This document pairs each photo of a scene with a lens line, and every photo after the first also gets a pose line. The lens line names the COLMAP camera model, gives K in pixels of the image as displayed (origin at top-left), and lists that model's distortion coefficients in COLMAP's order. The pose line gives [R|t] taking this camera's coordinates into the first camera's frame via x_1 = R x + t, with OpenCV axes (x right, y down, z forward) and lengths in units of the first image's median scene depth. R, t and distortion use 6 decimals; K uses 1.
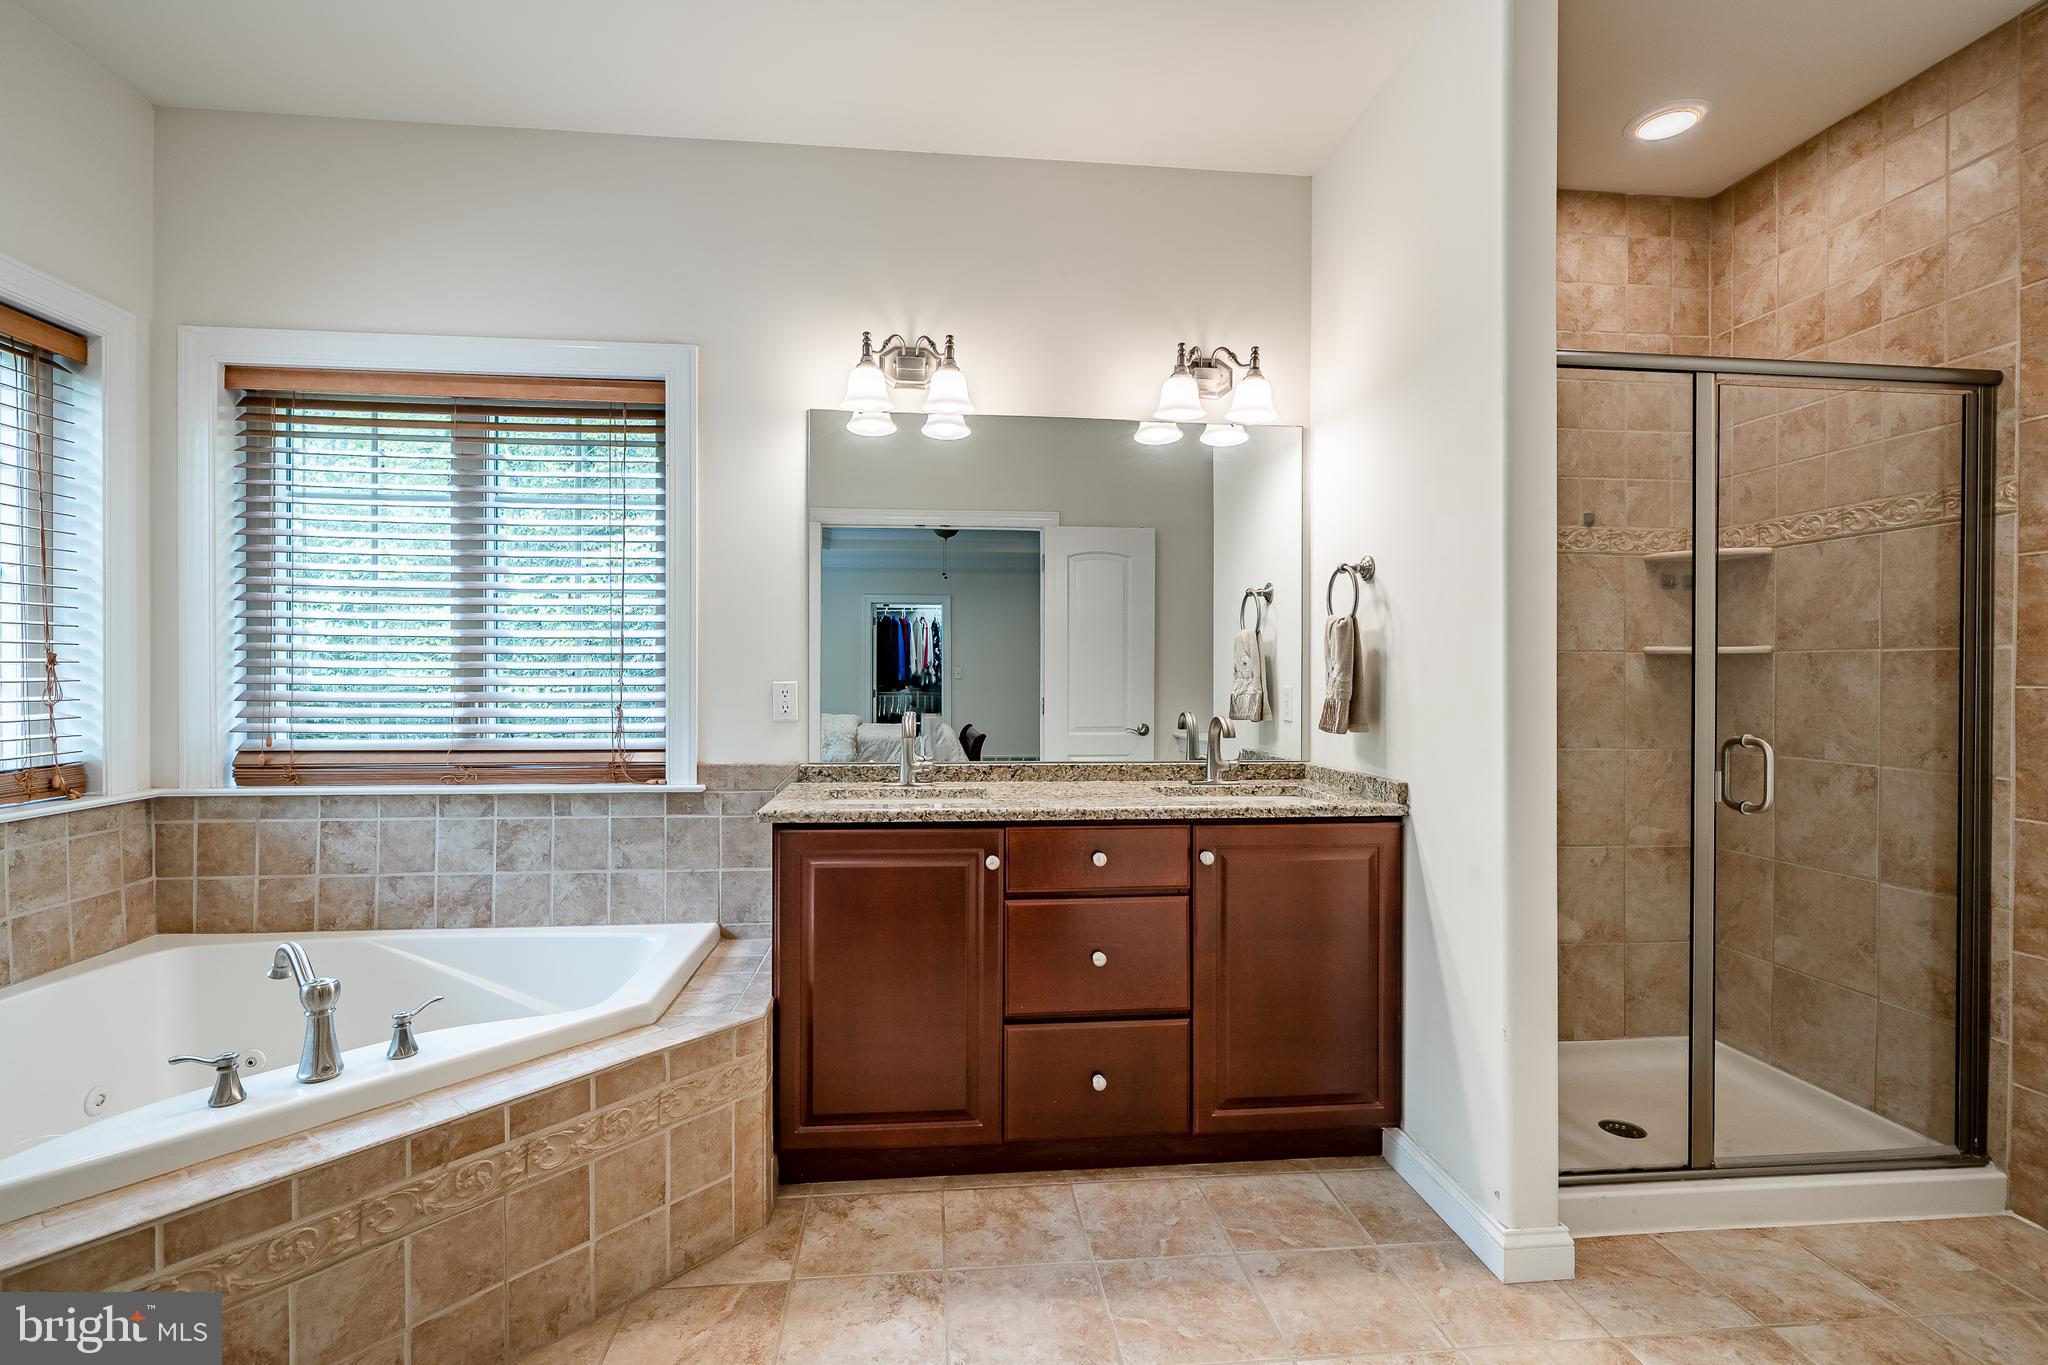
lens RADIAL K [[945.8, 0, 1020.8], [0, 945.8, 682.9], [0, 0, 1]] dist [0.002507, -0.000332]
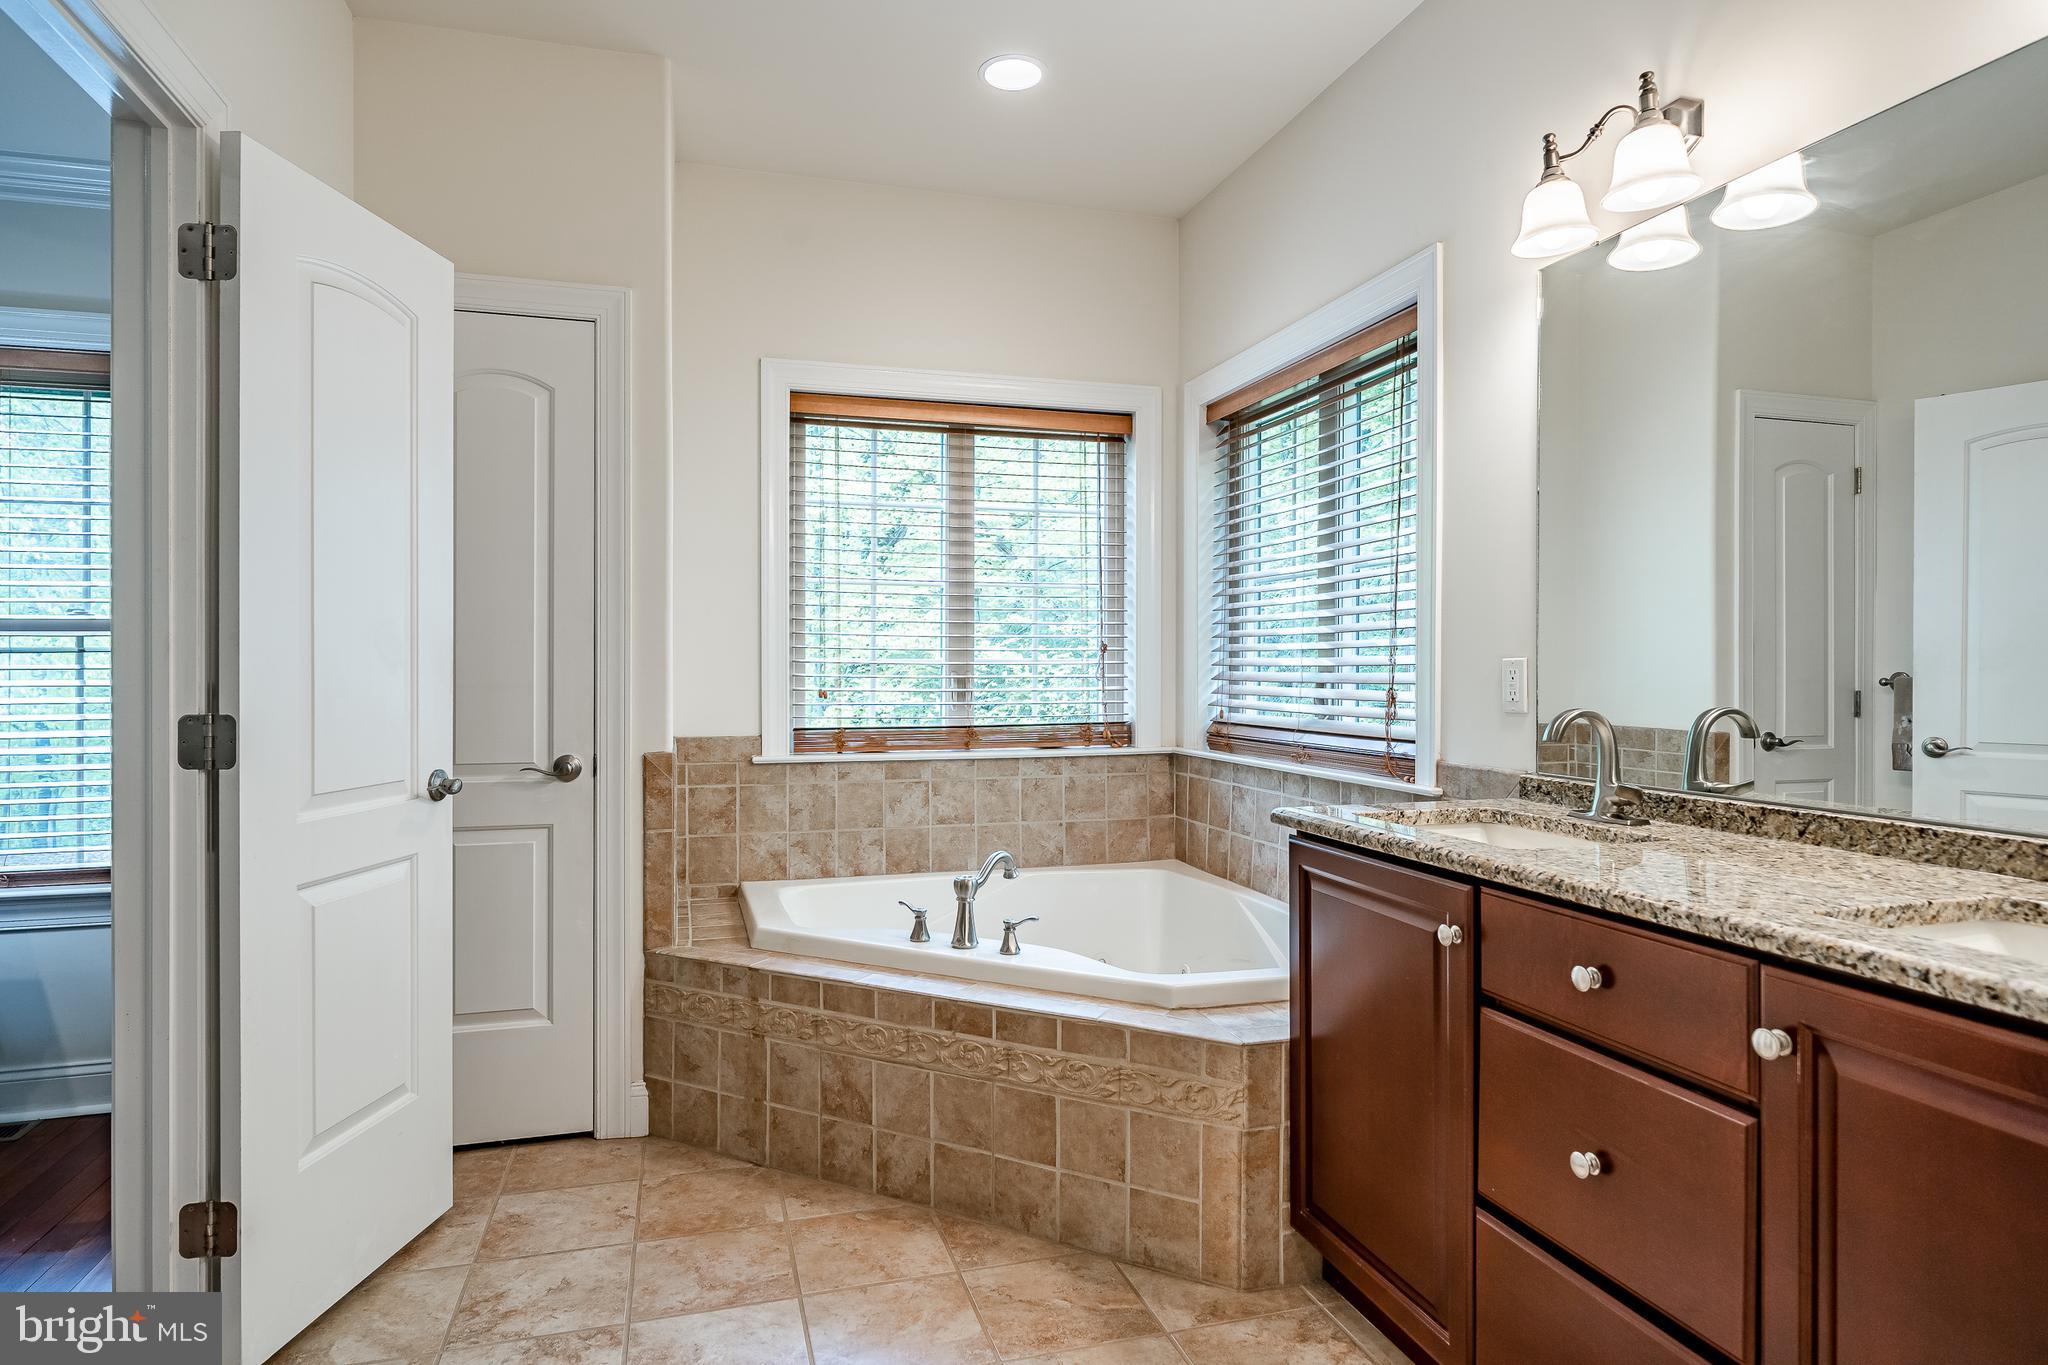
lens RADIAL K [[1151.9, 0, 1020.5], [0, 1151.9, 675.8], [0, 0, 1]] dist [-0.010793, -0.000202]
pose [[0.175659, 0.001282, -0.984450, 0.664095], [-0.005753, 0.999983, 0.000275, 0.017376], [0.984434, 0.005615, 0.175663, 0.571962]]
